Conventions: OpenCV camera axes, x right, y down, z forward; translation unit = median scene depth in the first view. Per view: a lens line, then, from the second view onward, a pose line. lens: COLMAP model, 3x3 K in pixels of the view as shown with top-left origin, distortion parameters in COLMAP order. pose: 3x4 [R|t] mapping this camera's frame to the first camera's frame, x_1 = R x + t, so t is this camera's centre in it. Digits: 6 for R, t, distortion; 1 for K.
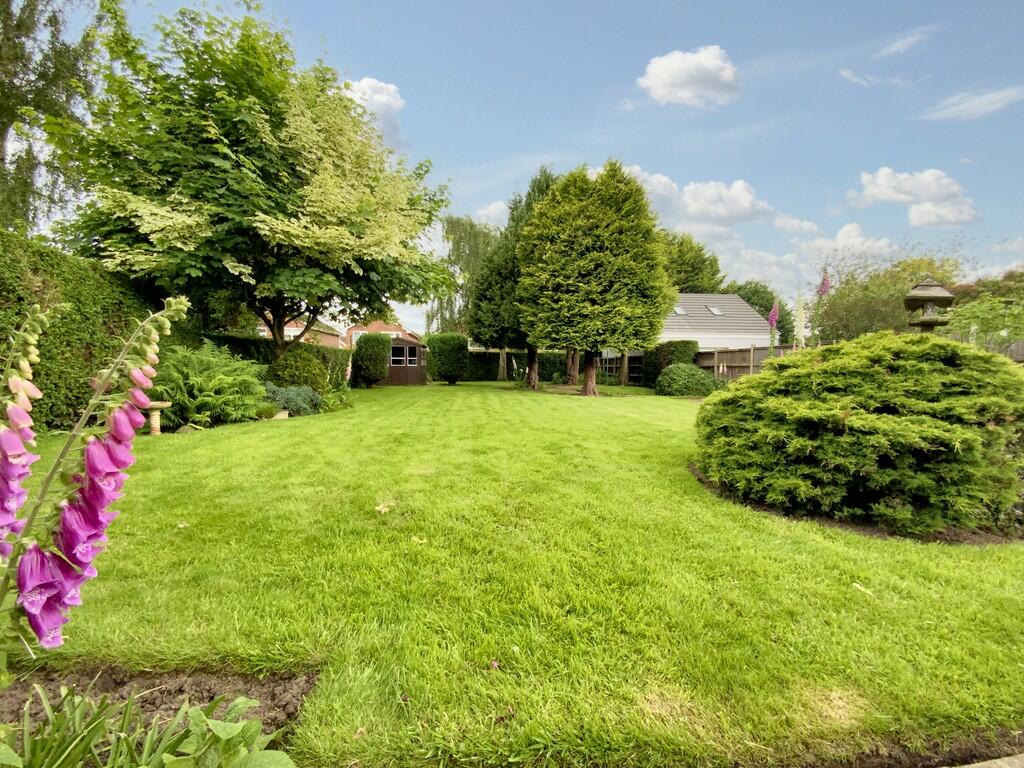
lens RADIAL K [[416.0, 0, 512.0], [0, 416.0, 384.0], [0, 0, 1]] dist [0.029137, -0.021958]
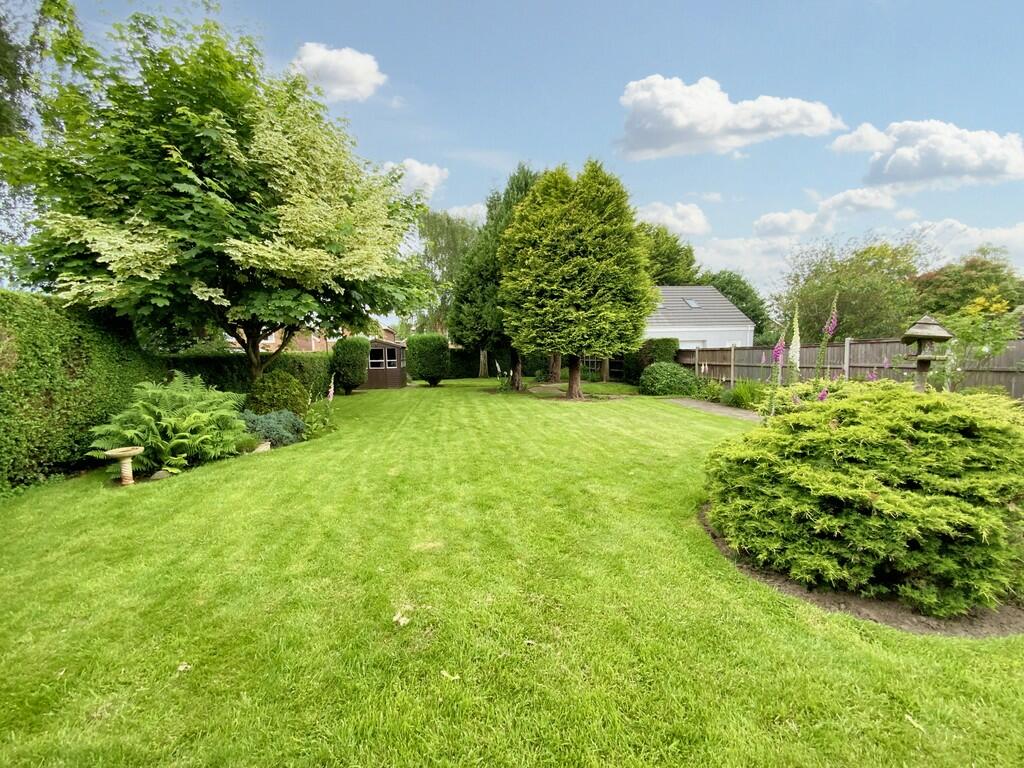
lens RADIAL K [[416.0, 0, 512.0], [0, 416.0, 384.0], [0, 0, 1]] dist [0.029137, -0.021958]
pose [[0.998176, -0.029273, 0.052801, -0.034541], [0.027673, 0.999142, 0.030798, -0.089004], [-0.053657, -0.029280, 0.998130, 0.025747]]
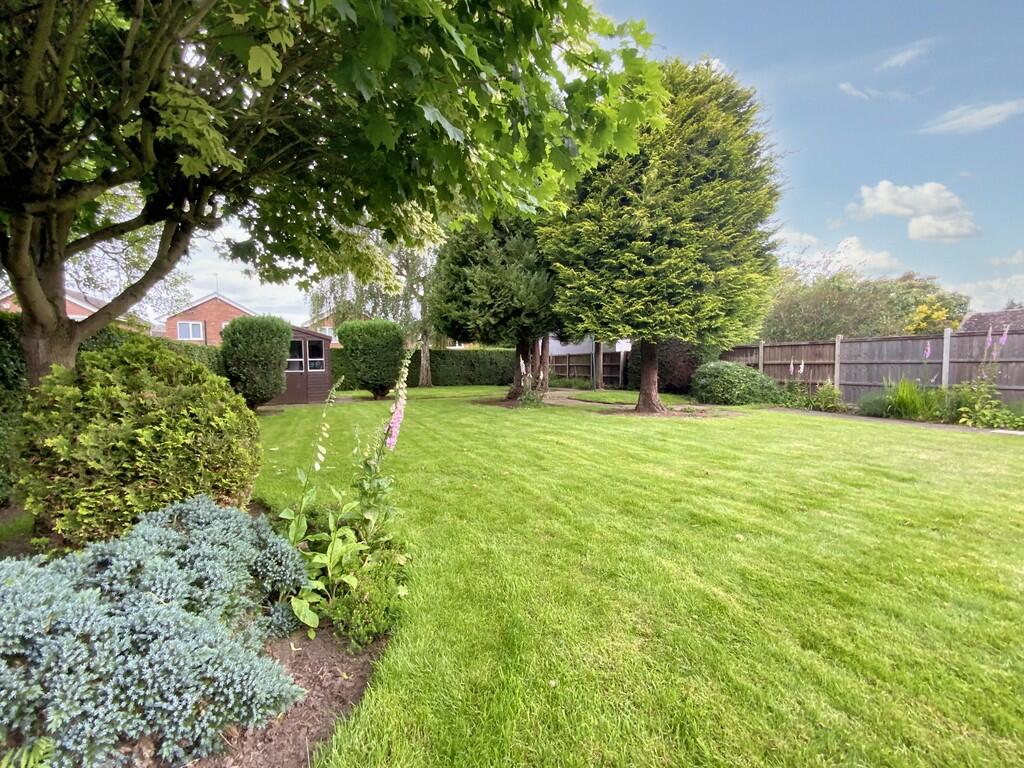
lens RADIAL K [[416.0, 0, 512.0], [0, 416.0, 384.0], [0, 0, 1]] dist [0.029137, -0.021958]
pose [[0.943880, -0.034872, 0.328444, -0.524924], [0.032832, 0.999392, 0.011755, -0.068343], [-0.328654, -0.000312, 0.944450, 0.942688]]
